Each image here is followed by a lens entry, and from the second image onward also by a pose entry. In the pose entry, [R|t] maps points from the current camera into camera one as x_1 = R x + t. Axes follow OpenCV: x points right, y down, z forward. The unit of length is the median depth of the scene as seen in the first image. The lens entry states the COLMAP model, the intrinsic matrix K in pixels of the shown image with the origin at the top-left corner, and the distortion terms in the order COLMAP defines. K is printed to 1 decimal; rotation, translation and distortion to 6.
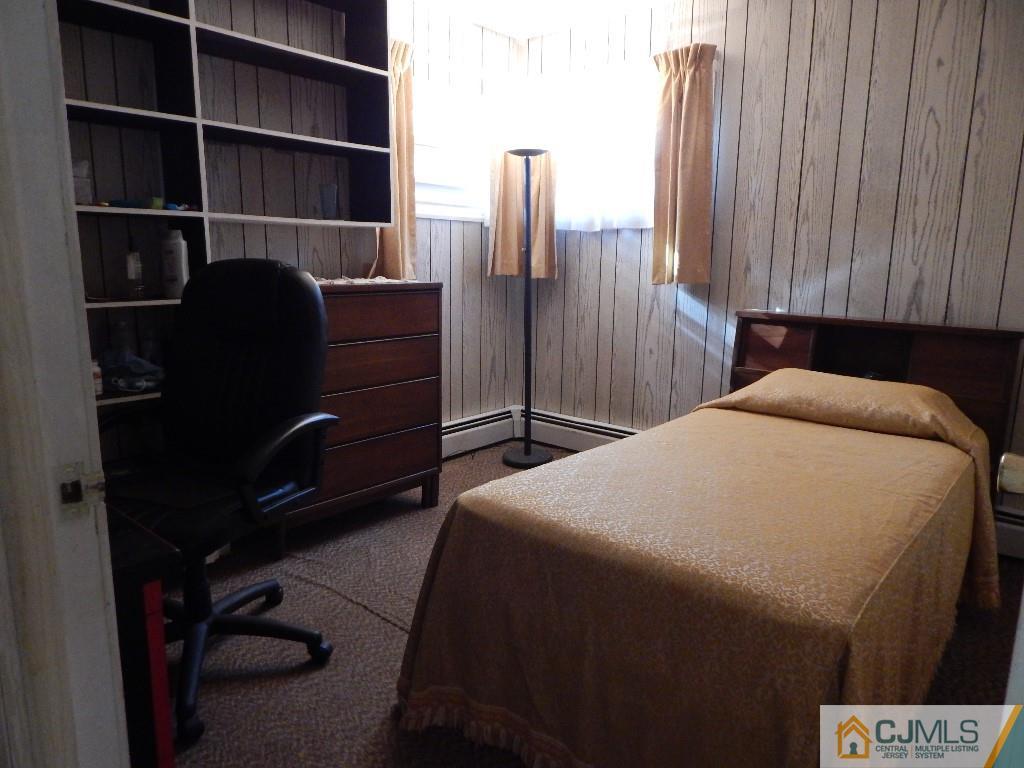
lens RADIAL K [[721.7, 0, 514.3], [0, 721.7, 371.7], [0, 0, 1]] dist [-0.001452, -0.002095]
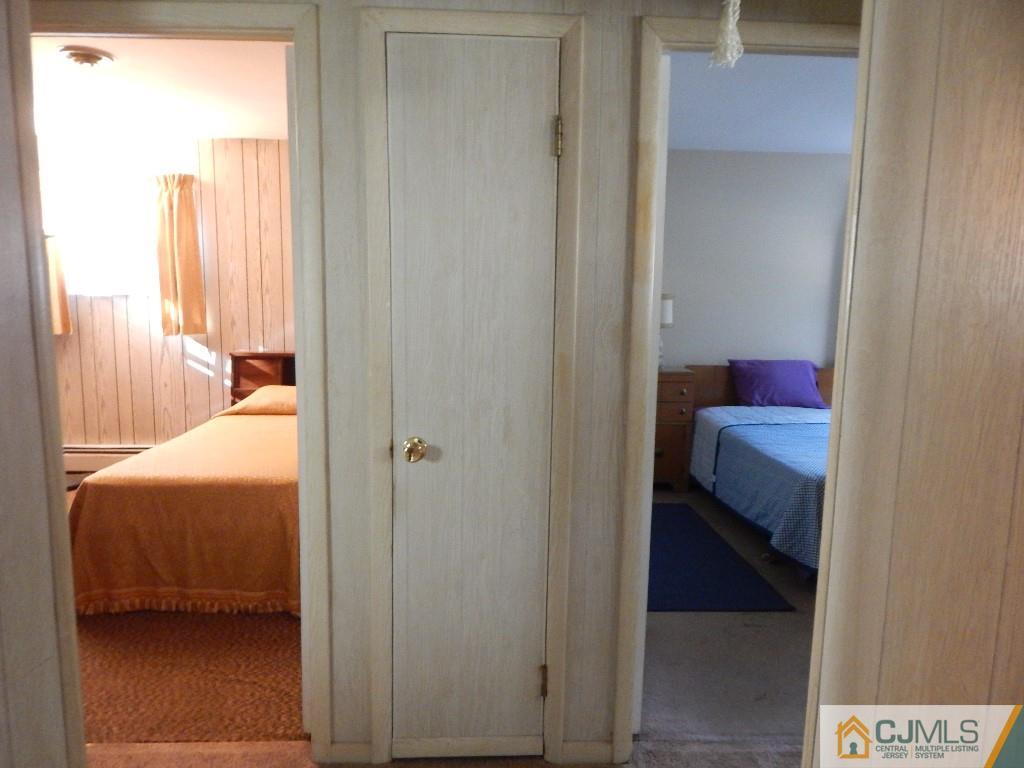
lens RADIAL K [[667.3, 0, 508.6], [0, 667.3, 371.9], [0, 0, 1]] dist [-0.003338, -0.004511]
pose [[0.750417, -0.094125, 0.654229, -0.166388], [0.114682, 0.993337, 0.011370, 0.008987], [-0.650940, 0.066496, 0.756211, -0.423039]]
